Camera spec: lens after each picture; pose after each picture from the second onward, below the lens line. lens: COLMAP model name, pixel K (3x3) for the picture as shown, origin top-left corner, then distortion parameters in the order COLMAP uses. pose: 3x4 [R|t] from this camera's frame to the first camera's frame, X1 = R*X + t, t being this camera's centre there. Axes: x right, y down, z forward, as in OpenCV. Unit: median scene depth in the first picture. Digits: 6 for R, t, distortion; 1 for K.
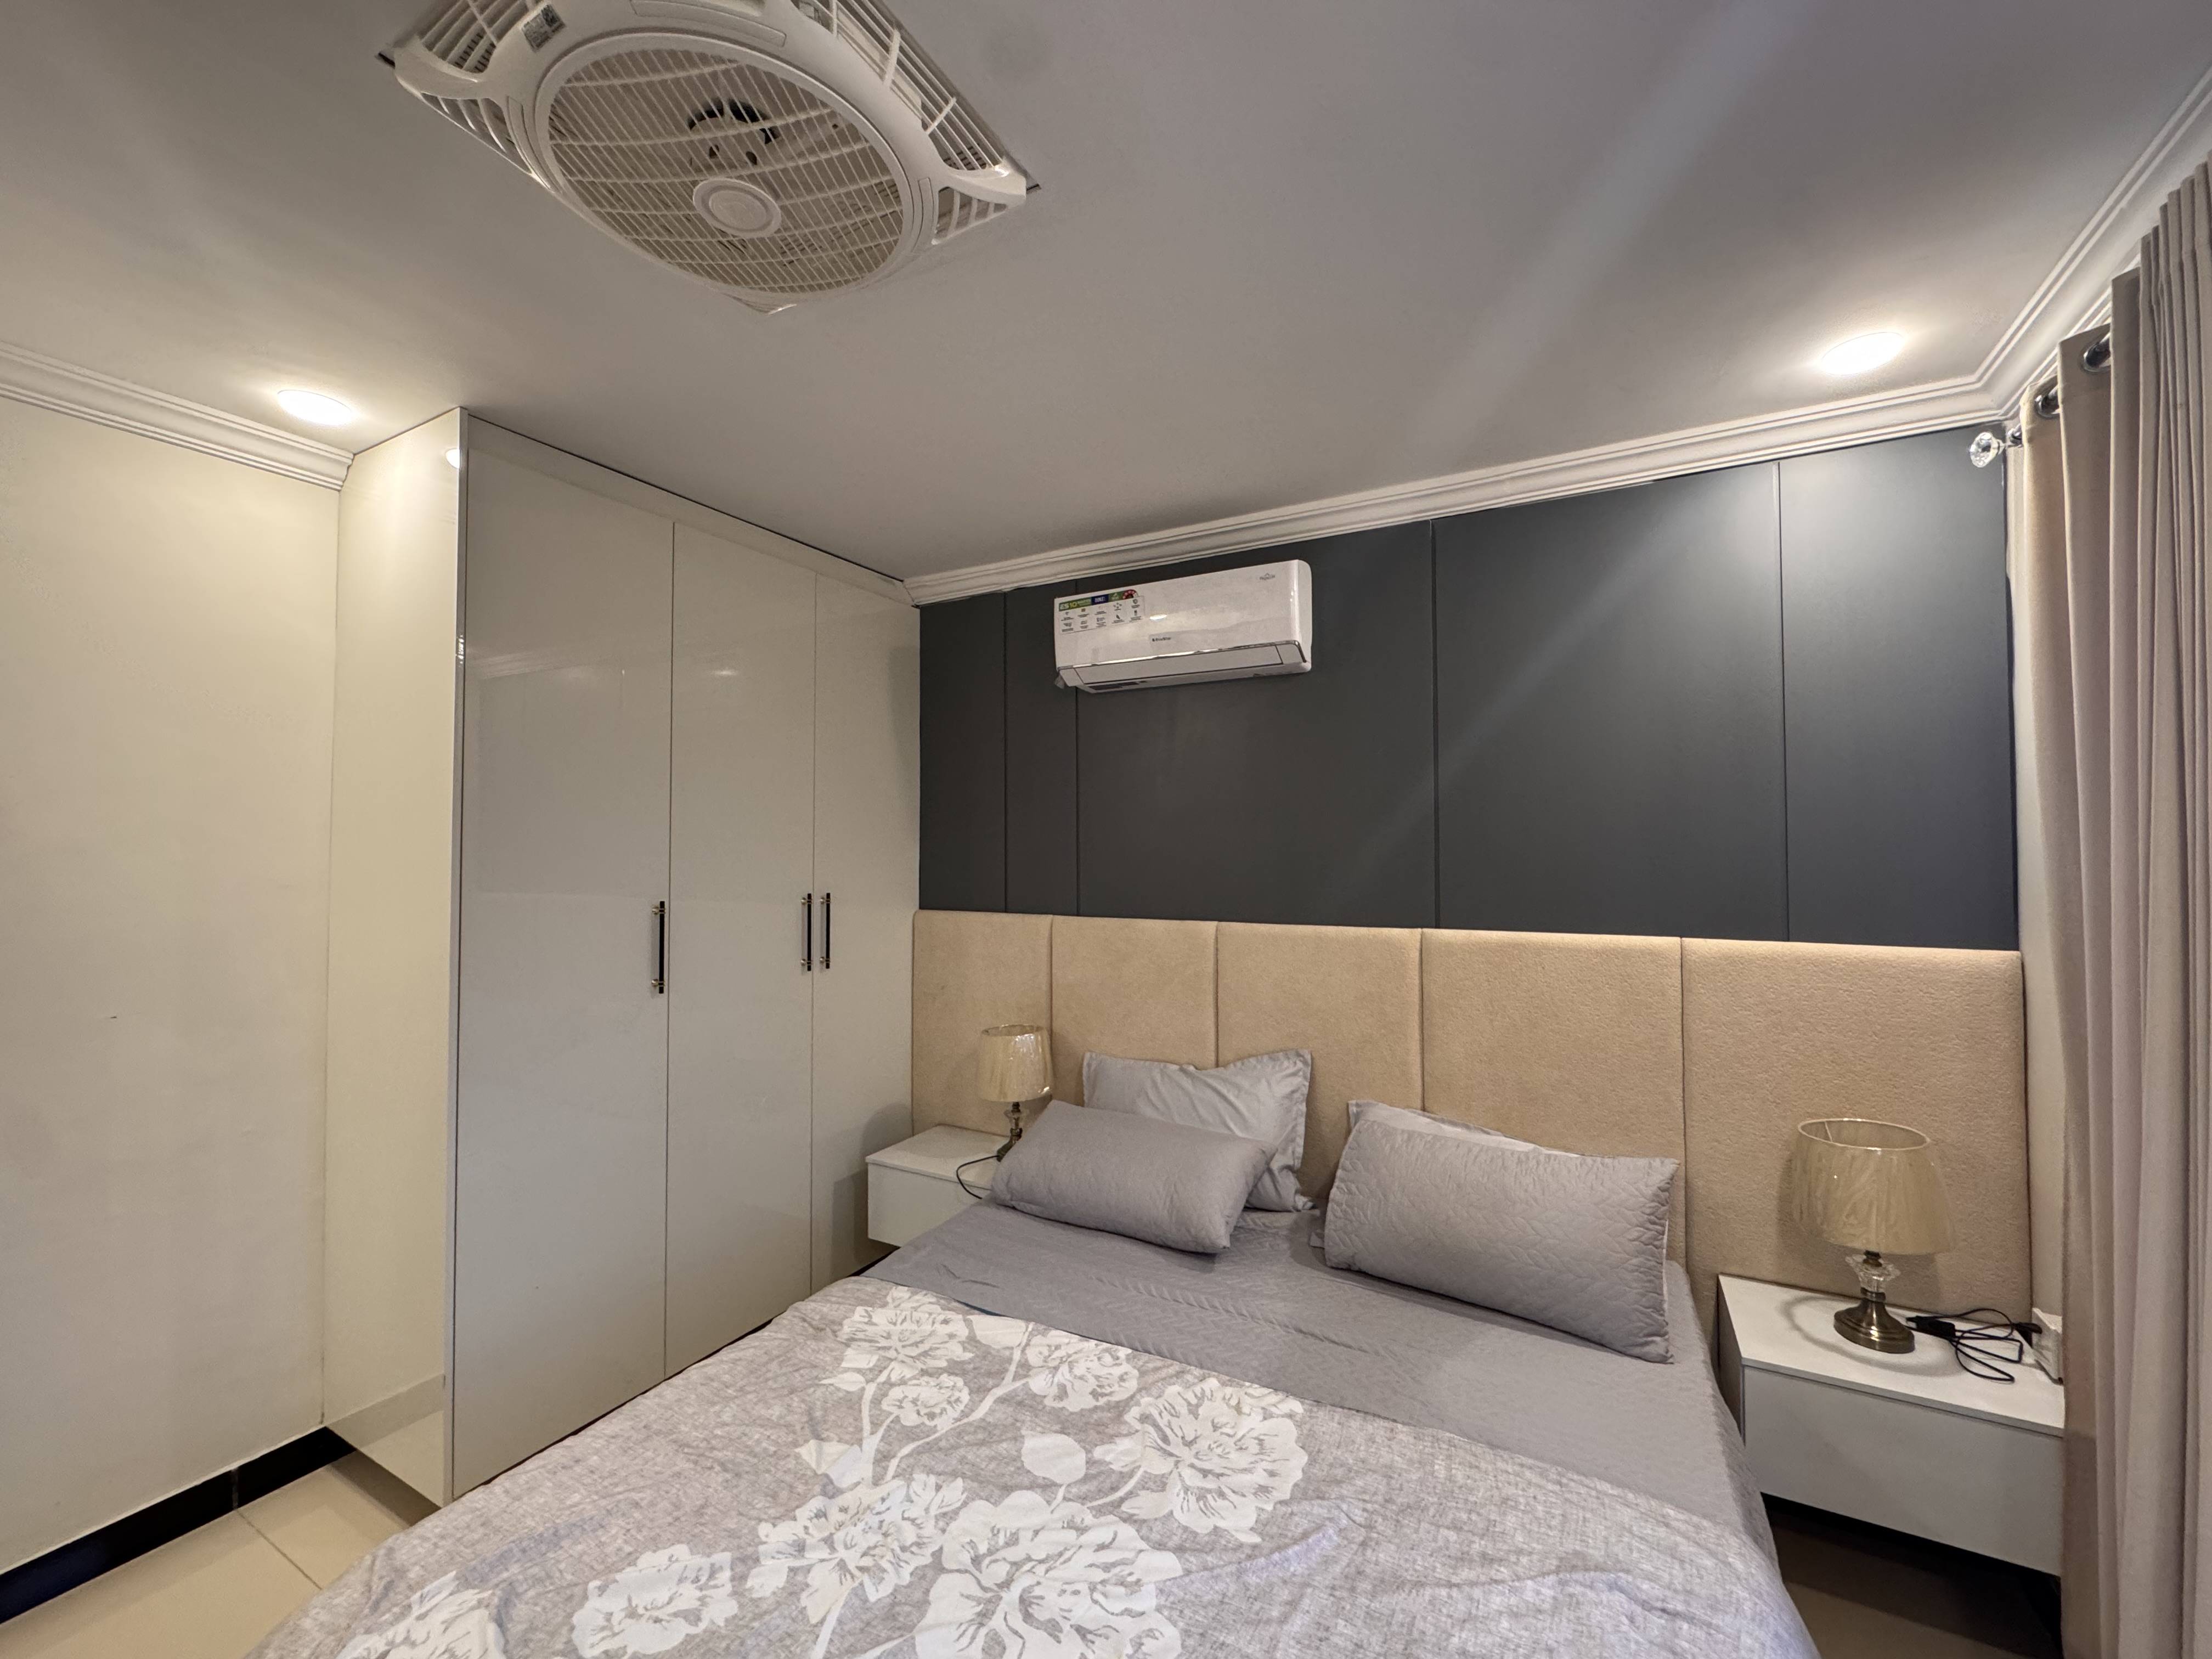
lens RADIAL K [[883.0, 0, 1104.5], [0, 883.0, 830.7], [0, 0, 1]] dist [-0.004138, 0.000550]
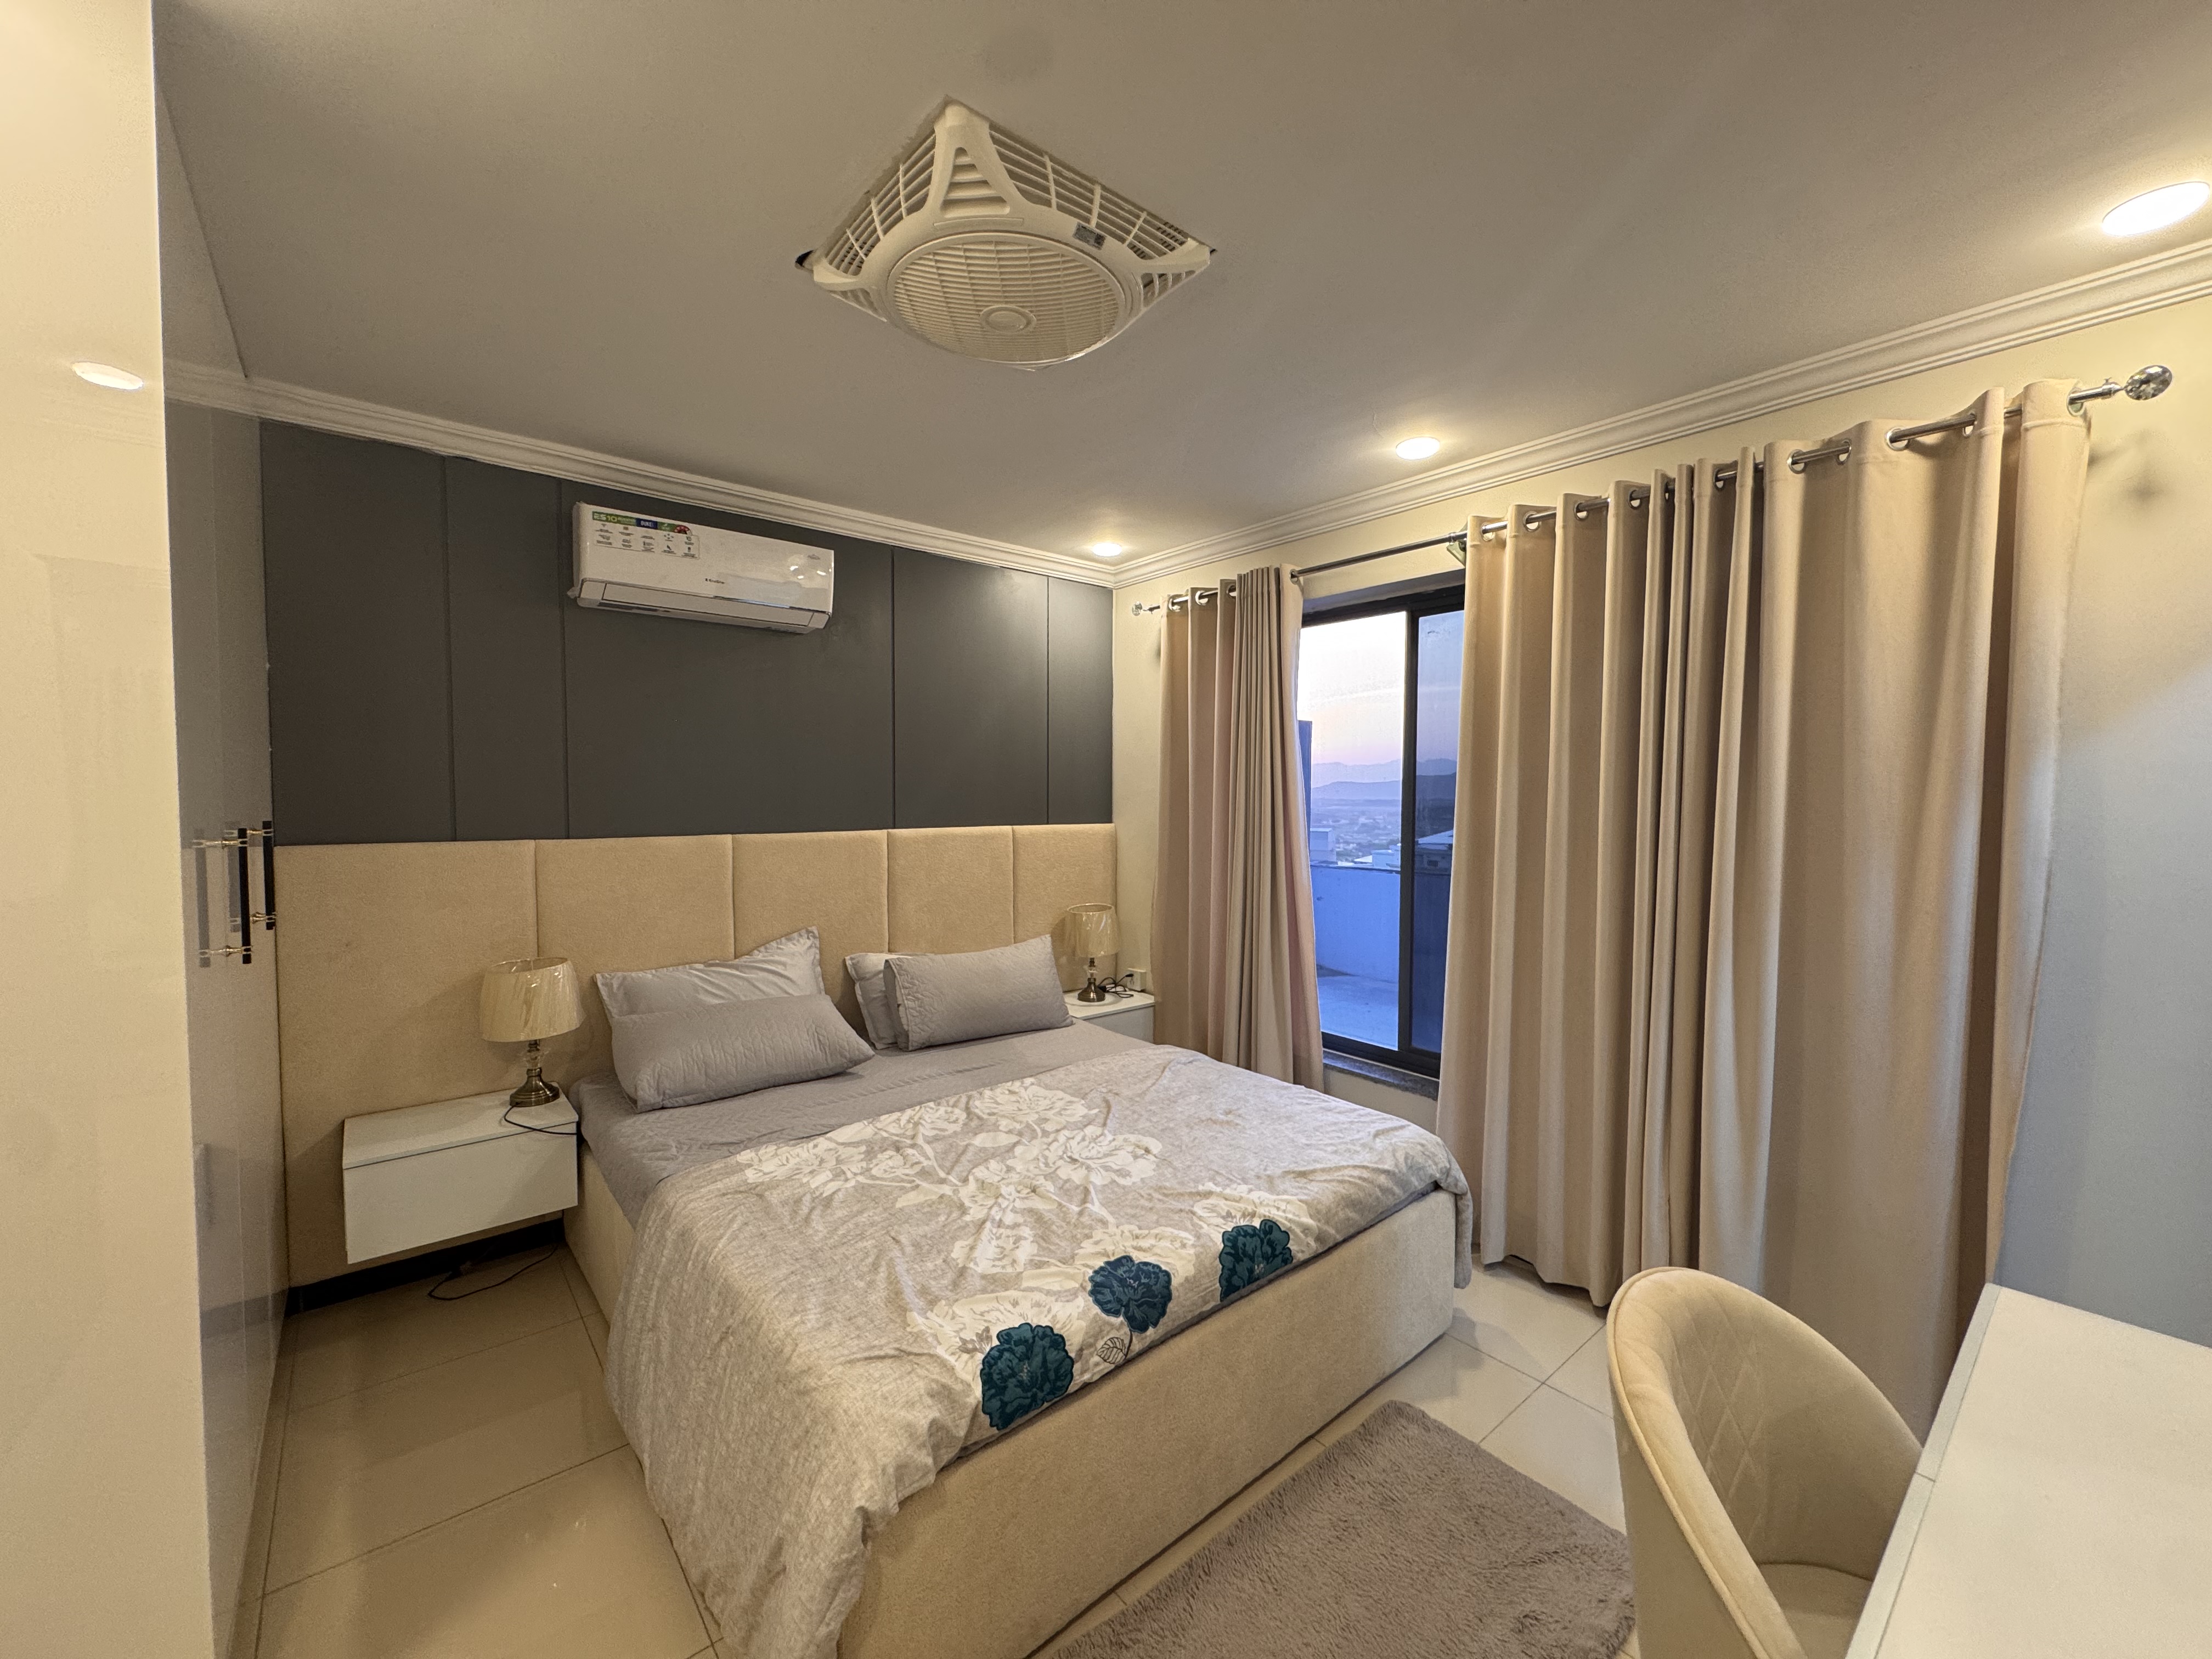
lens RADIAL K [[889.9, 0, 1103.7], [0, 889.9, 825.3], [0, 0, 1]] dist [0.000036, 0.000066]
pose [[0.364190, -0.035131, 0.930662, -1.007299], [-0.031837, 0.998235, 0.050140, 0.022023], [-0.930780, -0.047890, 0.362429, 0.154944]]
